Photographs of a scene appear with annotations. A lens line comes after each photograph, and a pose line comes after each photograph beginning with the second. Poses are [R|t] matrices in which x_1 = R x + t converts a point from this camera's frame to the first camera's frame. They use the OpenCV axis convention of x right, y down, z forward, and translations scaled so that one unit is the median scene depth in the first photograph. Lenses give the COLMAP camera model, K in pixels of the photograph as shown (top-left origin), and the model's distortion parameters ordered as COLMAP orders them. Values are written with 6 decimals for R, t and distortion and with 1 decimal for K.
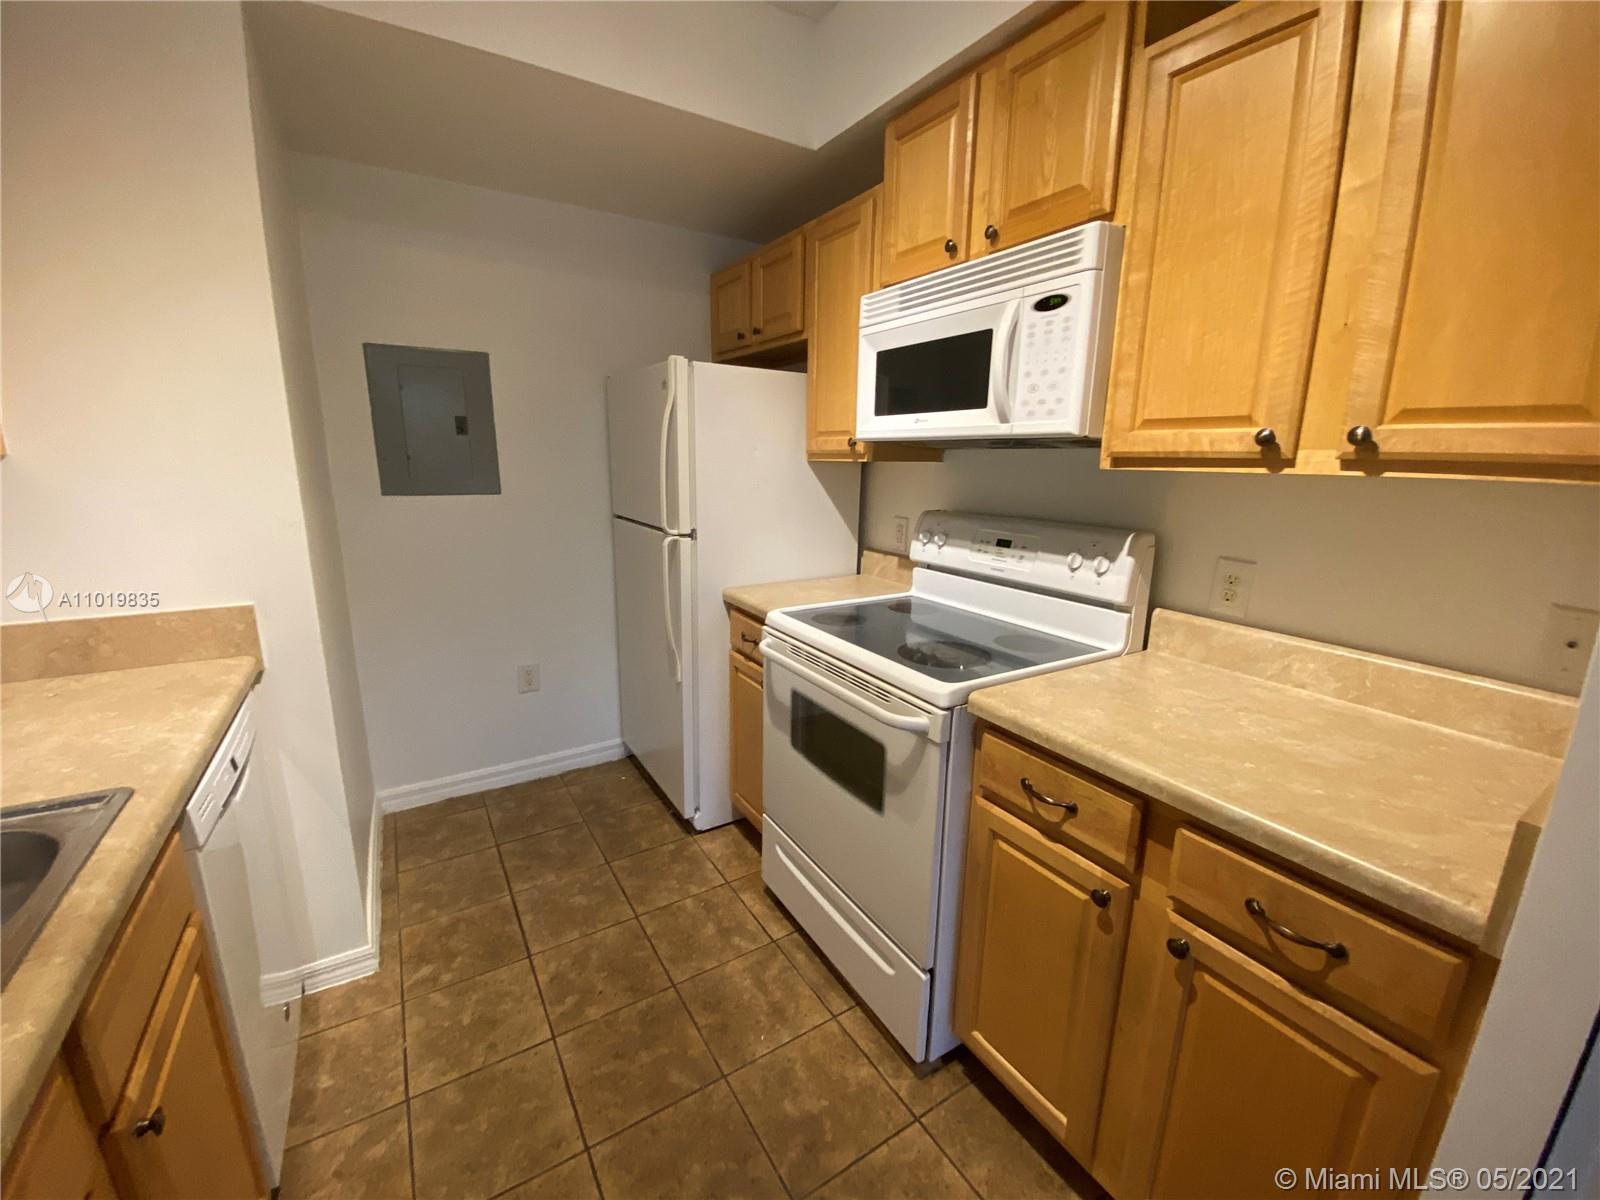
lens RADIAL K [[650.6, 0, 808.9], [0, 650.6, 601.5], [0, 0, 1]] dist [0.008583, -0.008726]
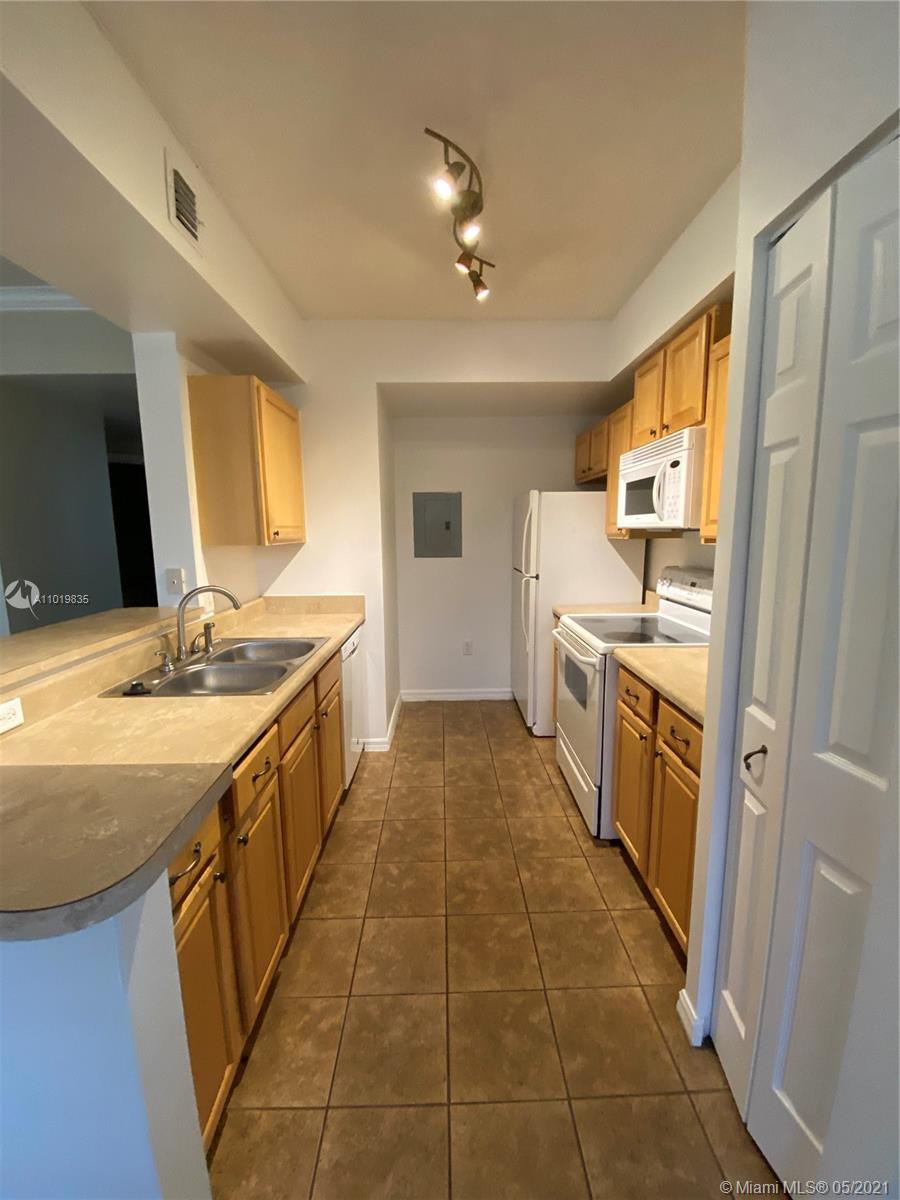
lens RADIAL K [[487.9, 0, 452.1], [0, 487.9, 599.7], [0, 0, 1]] dist [0.008583, -0.008726]
pose [[0.855202, 0.046652, -0.516191, 0.429499], [-0.087877, 0.994573, -0.055705, 0.082896], [0.510791, 0.093000, 0.854660, -0.462776]]
